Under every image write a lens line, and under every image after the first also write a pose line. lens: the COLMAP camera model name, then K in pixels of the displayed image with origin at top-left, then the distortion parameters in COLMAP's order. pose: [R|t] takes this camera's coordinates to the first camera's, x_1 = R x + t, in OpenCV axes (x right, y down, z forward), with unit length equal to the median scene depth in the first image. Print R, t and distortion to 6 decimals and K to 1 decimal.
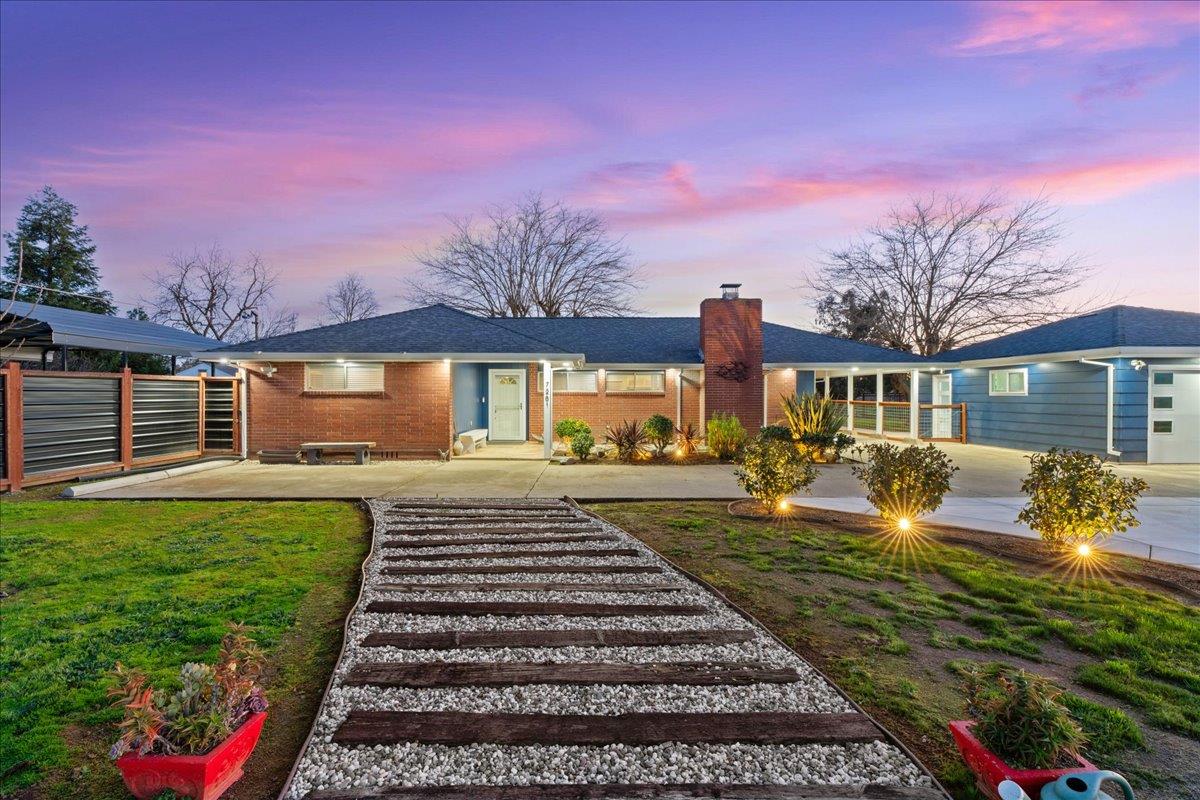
lens RADIAL K [[521.1, 0, 598.0], [0, 521.1, 396.5], [0, 0, 1]] dist [-0.004573, 0.000731]
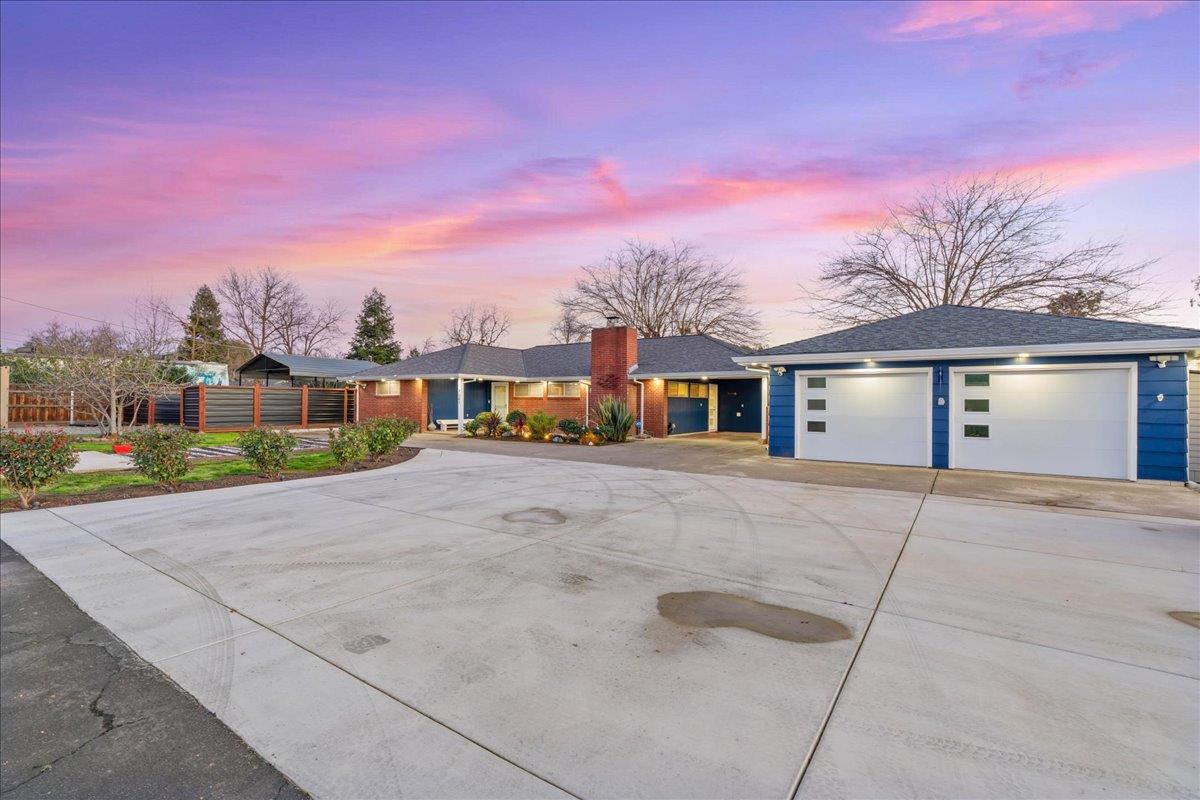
lens RADIAL K [[521.1, 0, 589.7], [0, 521.1, 399.4], [0, 0, 1]] dist [-0.004573, 0.000731]
pose [[0.820450, 0.002997, -0.571710, 1.209288], [-0.012148, 0.999852, -0.012192, 0.018710], [0.571589, 0.016948, 0.820365, -0.157347]]
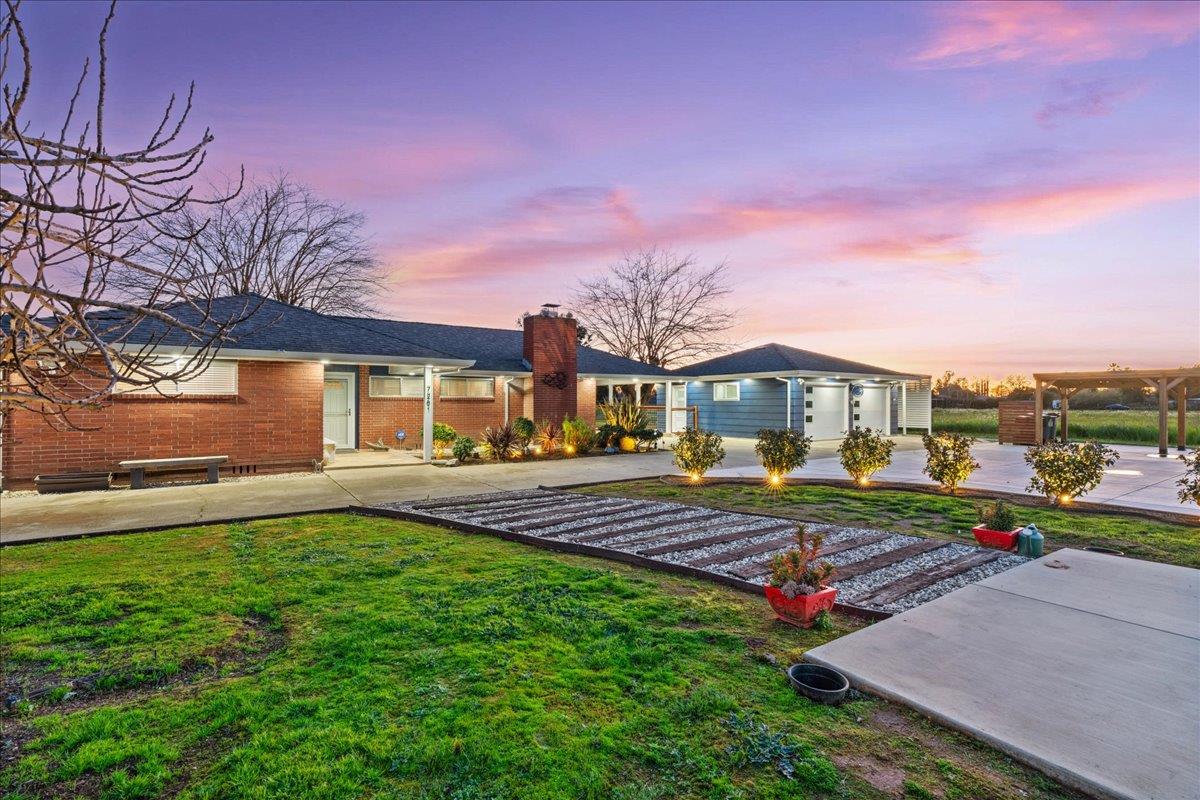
lens RADIAL K [[521.1, 0, 584.8], [0, 521.1, 404.1], [0, 0, 1]] dist [-0.004573, 0.000731]
pose [[0.840650, -0.003030, 0.541570, -0.384283], [0.002397, 0.999995, 0.001873, 0.004837], [-0.541573, -0.000276, 0.840653, -0.013297]]
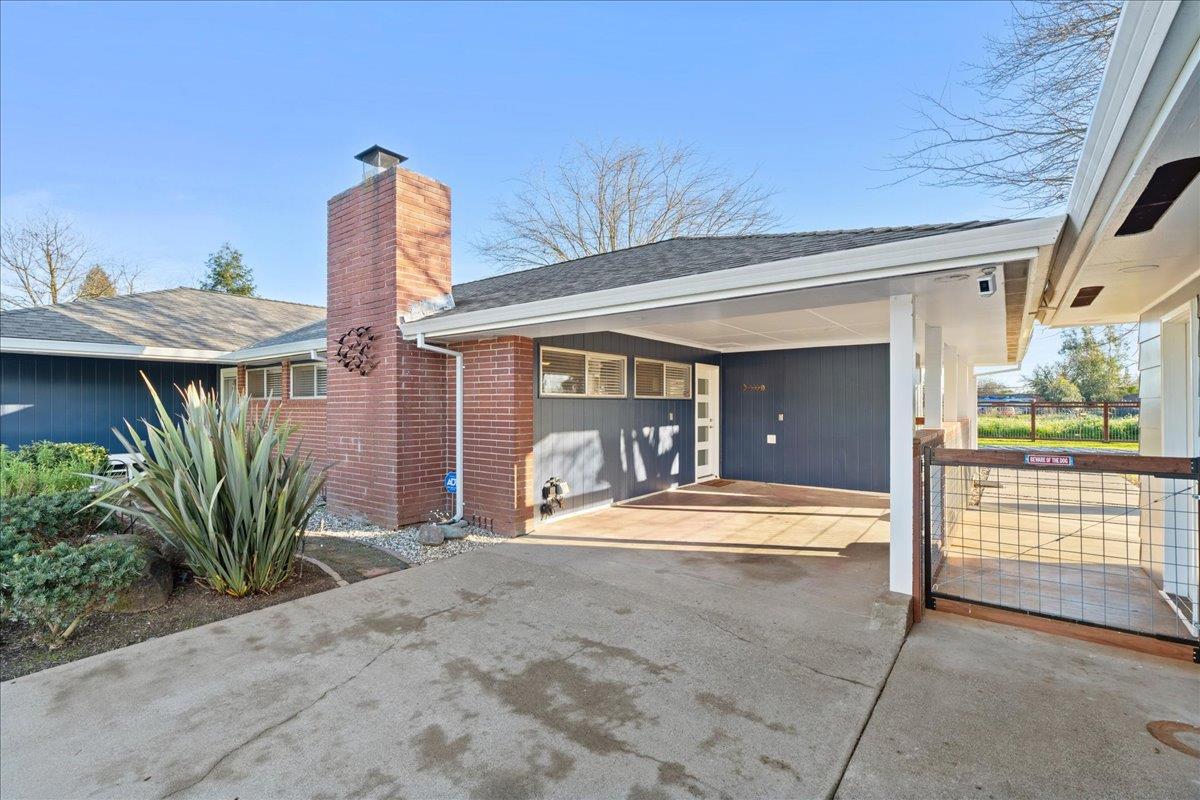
lens RADIAL K [[521.1, 0, 602.0], [0, 521.1, 402.5], [0, 0, 1]] dist [-0.004573, 0.000731]
pose [[0.799511, -0.004108, -0.600637, 0.831399], [-0.002421, 0.999946, -0.010062, -0.000707], [0.600646, 0.009498, 0.799459, 0.946774]]
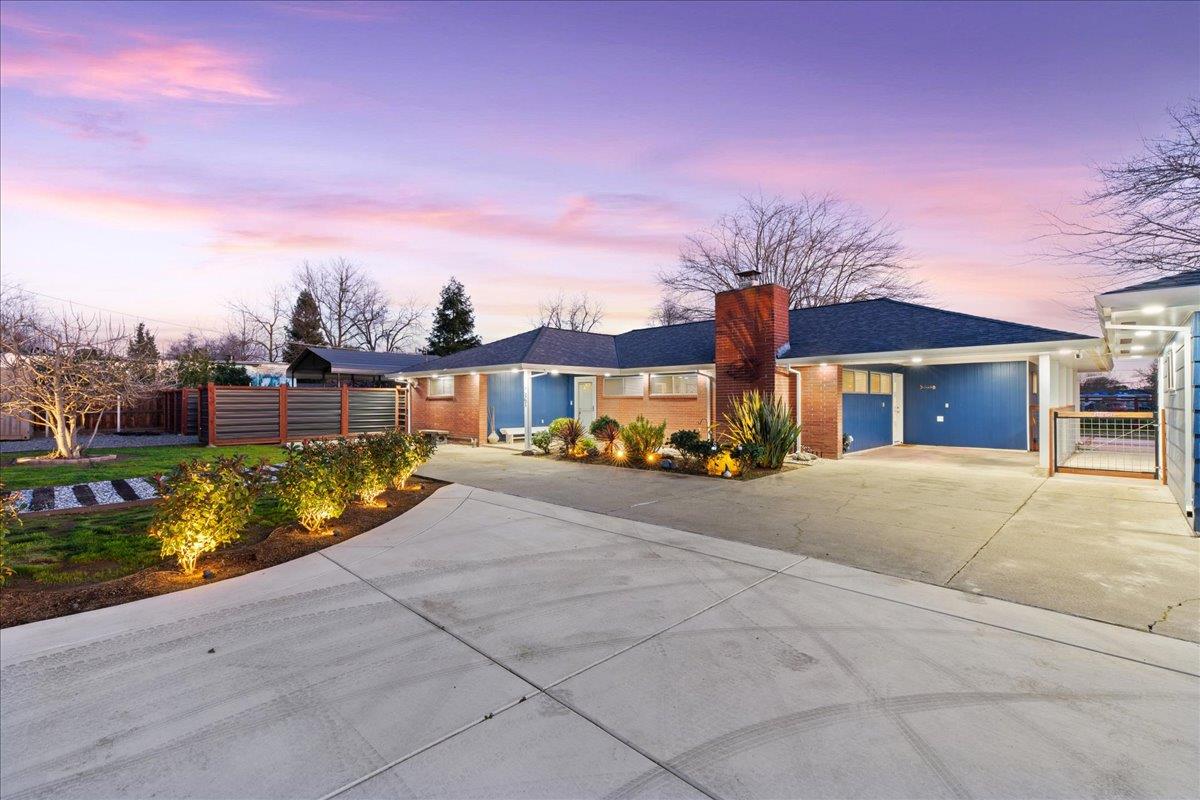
lens RADIAL K [[521.1, 0, 598.0], [0, 521.1, 404.4], [0, 0, 1]] dist [-0.004573, 0.000731]
pose [[0.713247, 0.002615, -0.700908, 0.858350], [-0.002556, 0.999996, 0.001130, 0.010381], [0.700908, 0.000986, 0.713251, 0.245527]]
